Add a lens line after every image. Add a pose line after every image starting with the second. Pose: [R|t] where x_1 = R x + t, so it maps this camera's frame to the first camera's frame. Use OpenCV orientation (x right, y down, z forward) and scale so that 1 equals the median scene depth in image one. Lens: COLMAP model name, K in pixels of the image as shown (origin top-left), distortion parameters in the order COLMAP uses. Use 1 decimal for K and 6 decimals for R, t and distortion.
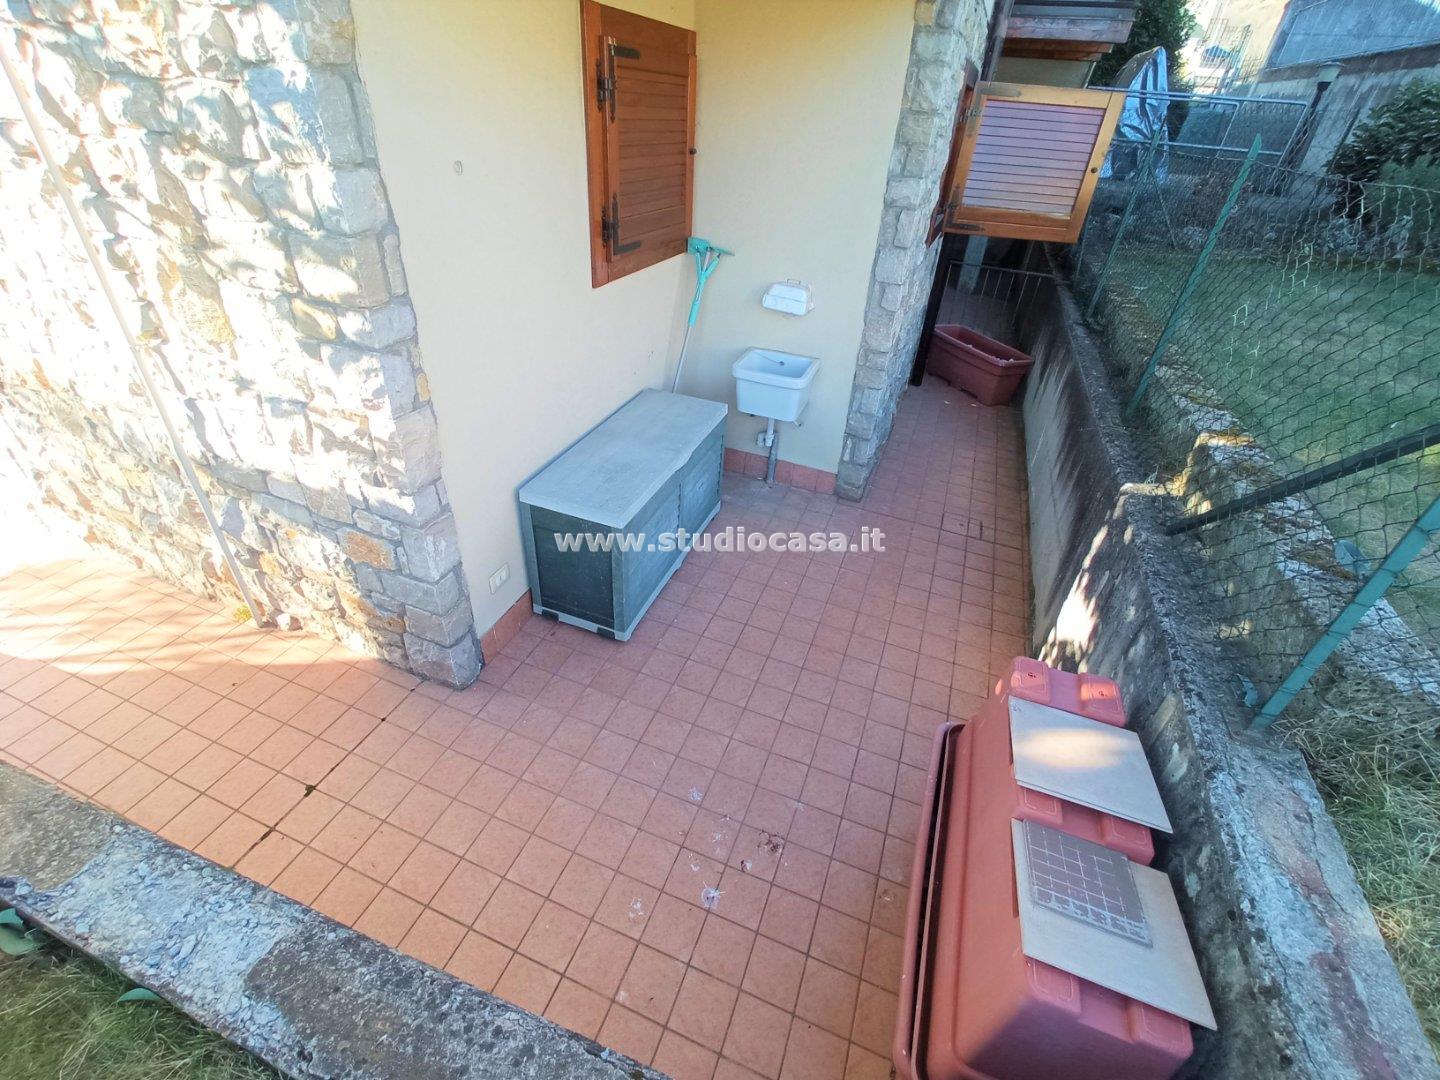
lens RADIAL K [[635.2, 0, 717.1], [0, 635.2, 528.4], [0, 0, 1]] dist [-0.025251, 0.010039]
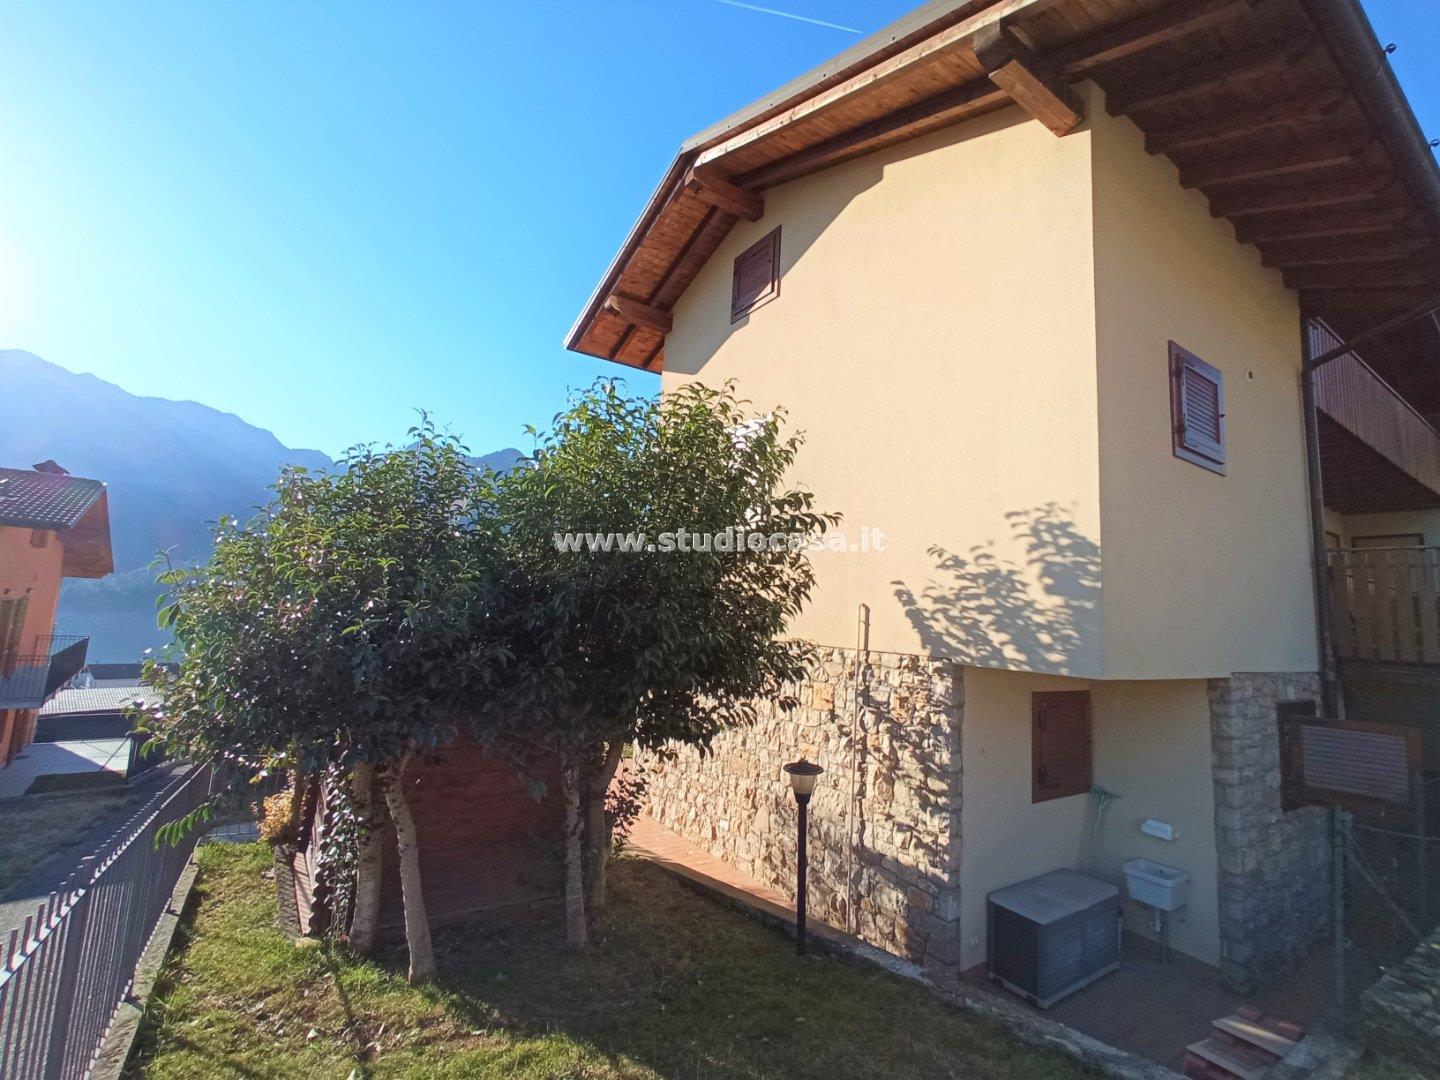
lens RADIAL K [[635.2, 0, 725.3], [0, 635.2, 538.6], [0, 0, 1]] dist [-0.025251, 0.010039]
pose [[0.816070, -0.086868, -0.571388, 0.320563], [-0.331657, 0.739273, -0.586071, 0.704689], [0.473322, 0.667780, 0.574488, -1.681601]]
